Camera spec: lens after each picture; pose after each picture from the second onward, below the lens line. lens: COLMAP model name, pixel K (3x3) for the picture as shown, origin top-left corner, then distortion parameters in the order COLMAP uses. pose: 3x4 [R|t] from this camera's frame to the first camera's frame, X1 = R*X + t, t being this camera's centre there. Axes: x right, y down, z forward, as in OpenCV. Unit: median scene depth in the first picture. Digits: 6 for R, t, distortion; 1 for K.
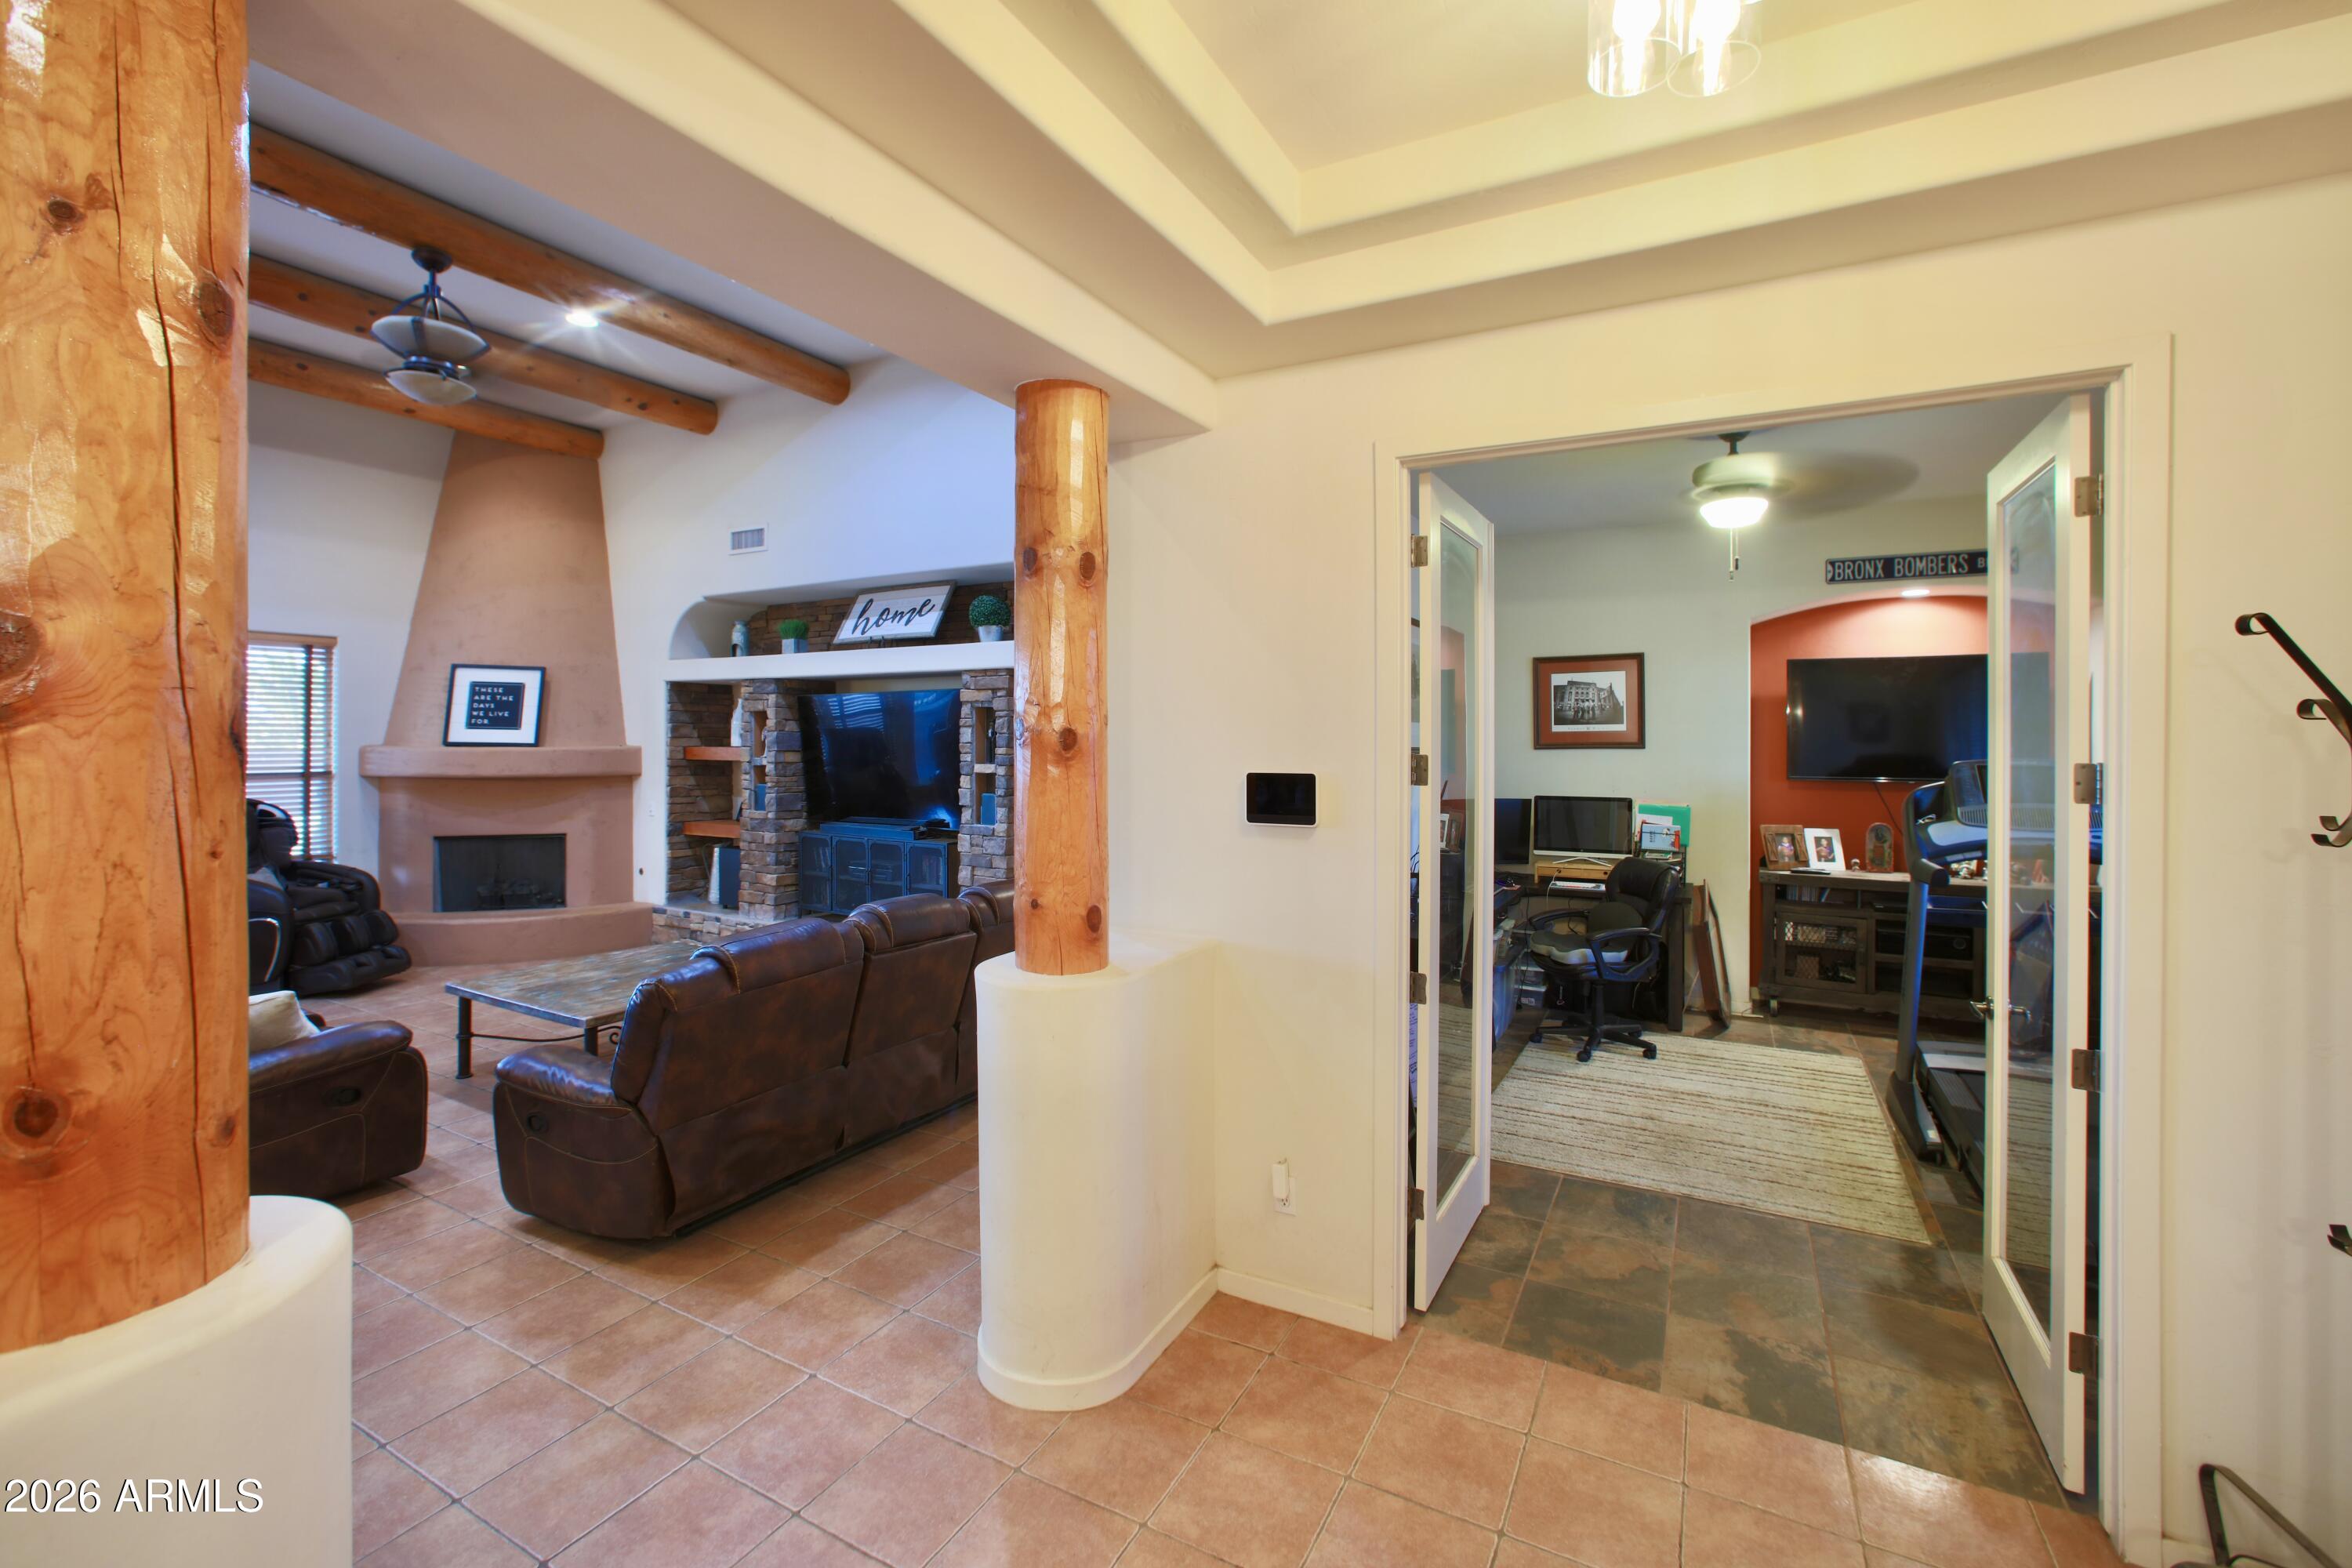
lens RADIAL K [[981.5, 0, 1191.3], [0, 981.5, 734.6], [0, 0, 1]] dist [-0.034411, 0.012890]
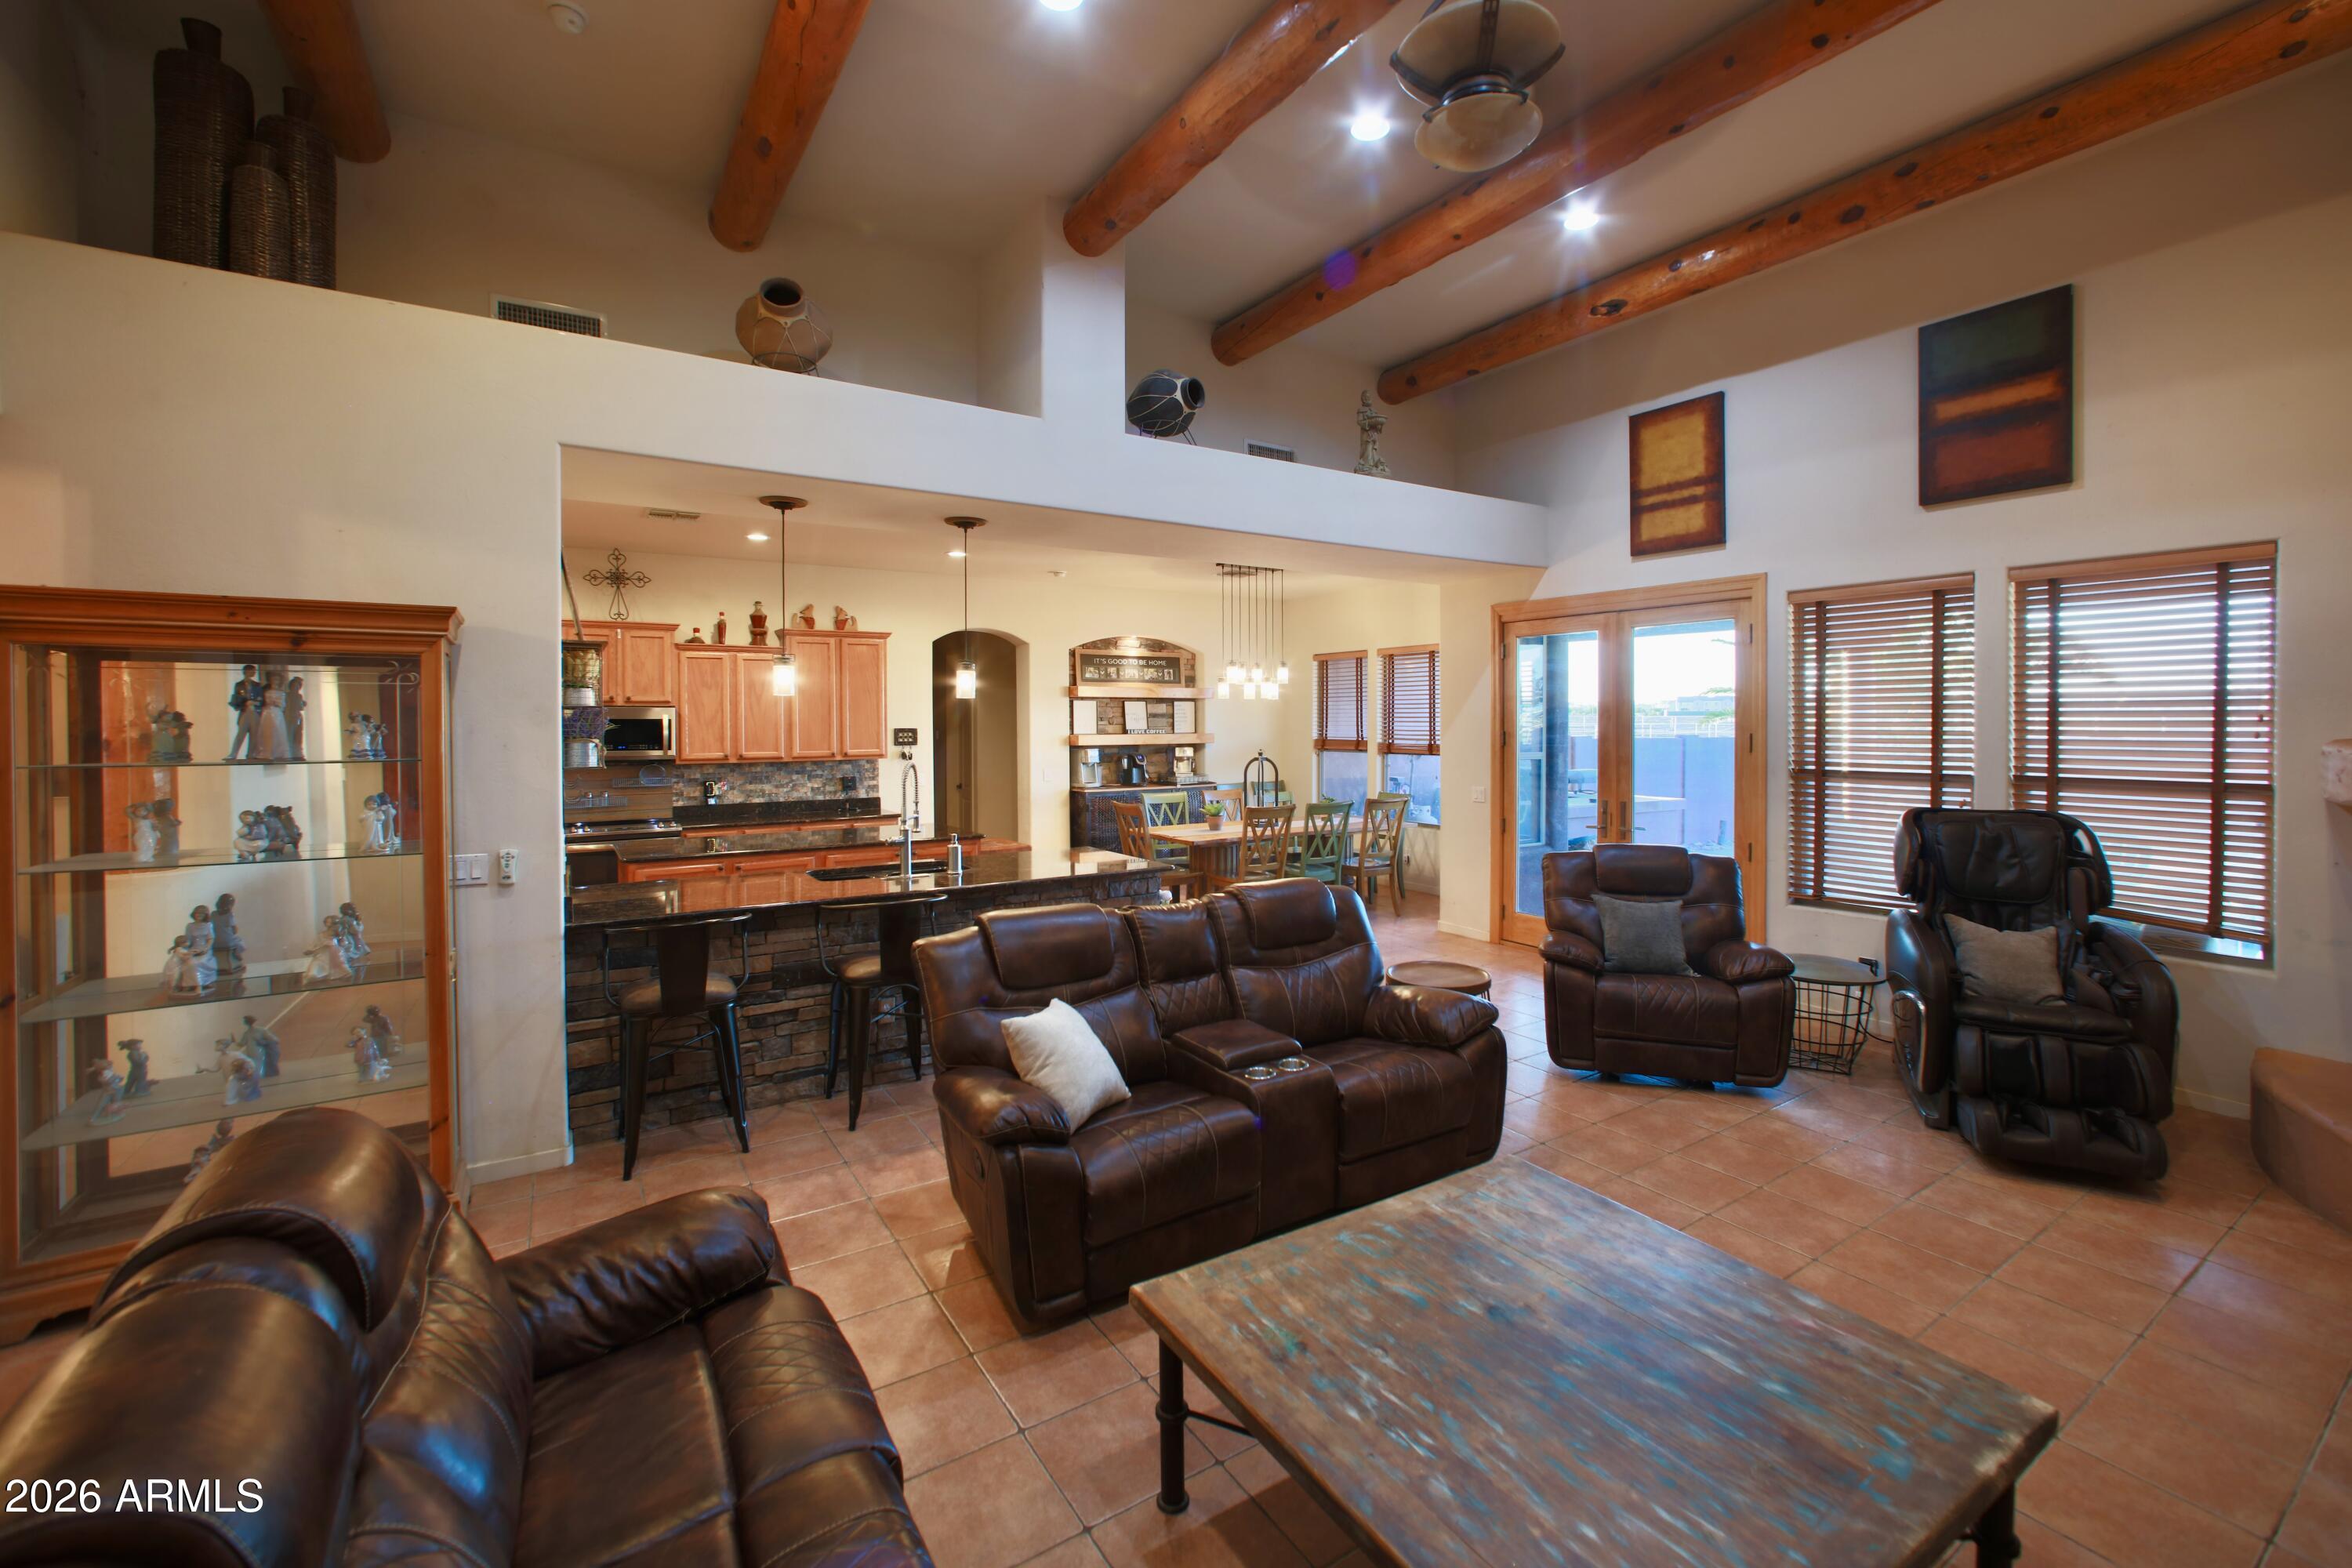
lens RADIAL K [[983.7, 0, 1189.3], [0, 983.7, 735.4], [0, 0, 1]] dist [-0.045505, 0.021289]
pose [[-0.481262, 0.013015, -0.876480, -0.113032], [0.004169, 0.999912, 0.012559, 0.000102], [0.876567, 0.002390, -0.481274, 0.722814]]
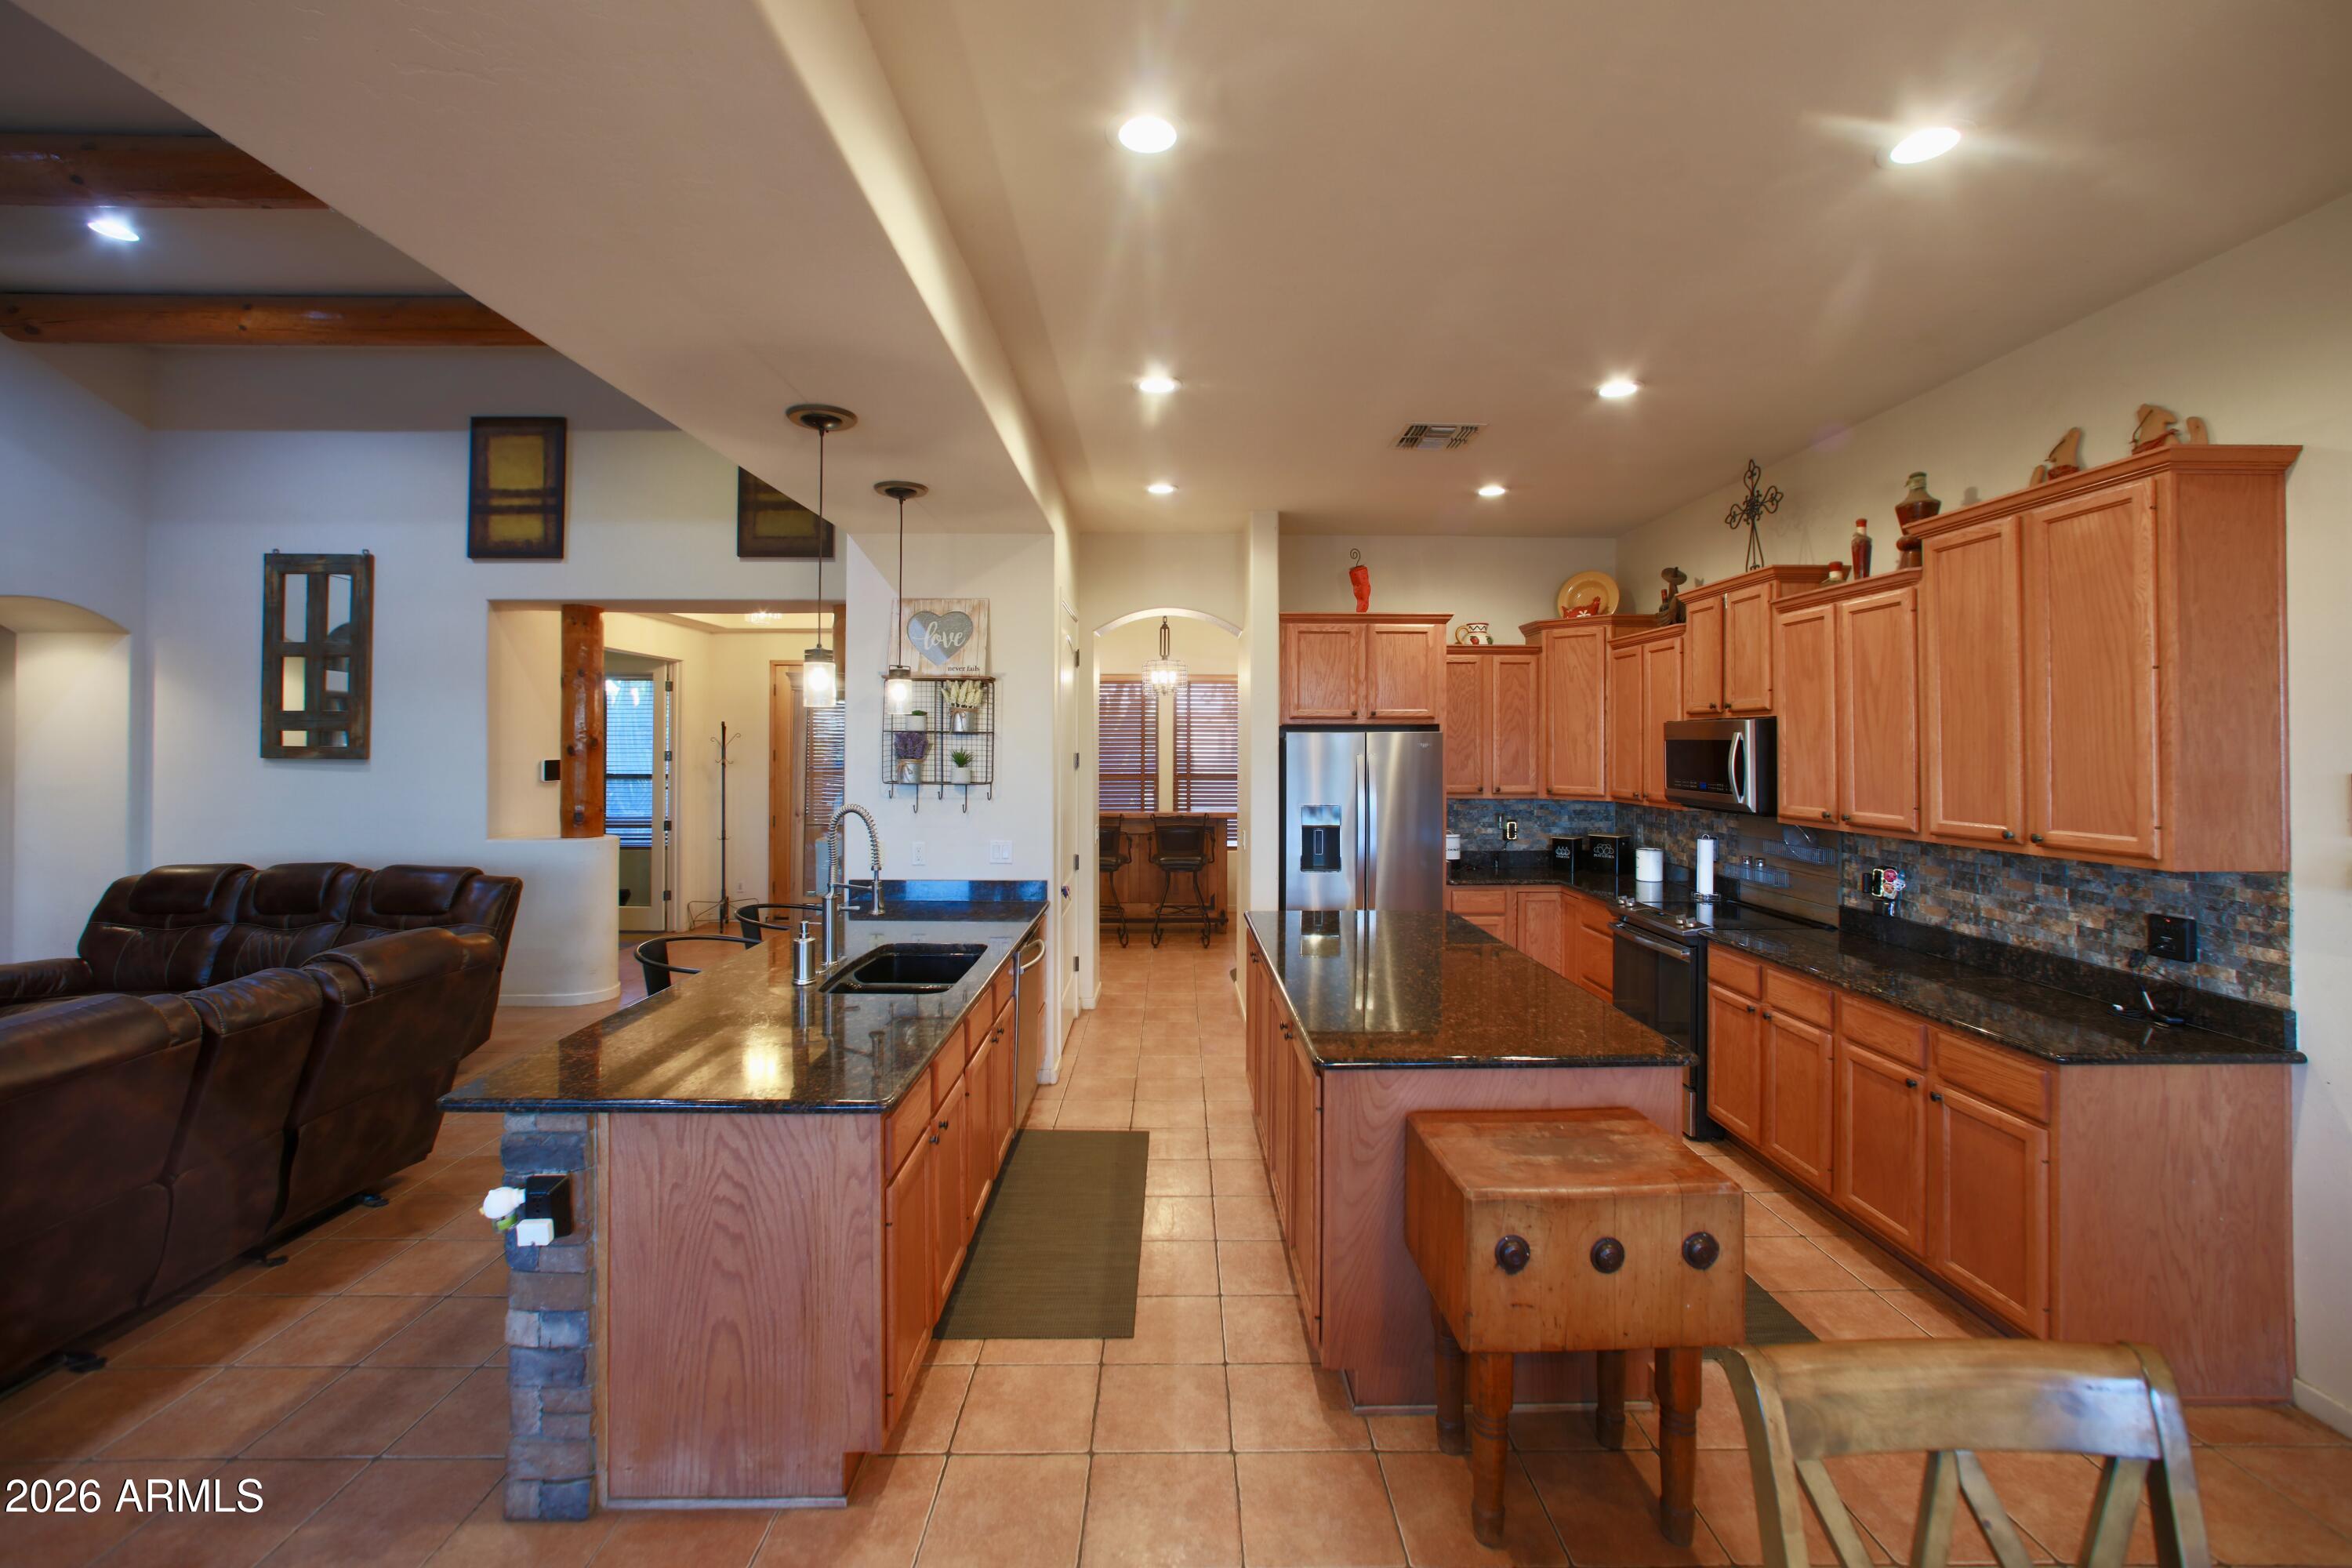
lens RADIAL K [[985.7, 0, 1191.1], [0, 985.7, 733.0], [0, 0, 1]] dist [-0.042266, 0.019458]
pose [[-0.491750, 0.007133, 0.870707, -1.104473], [-0.004273, 0.999935, -0.010604, -0.003400], [-0.870726, -0.008935, -0.491687, 0.309869]]
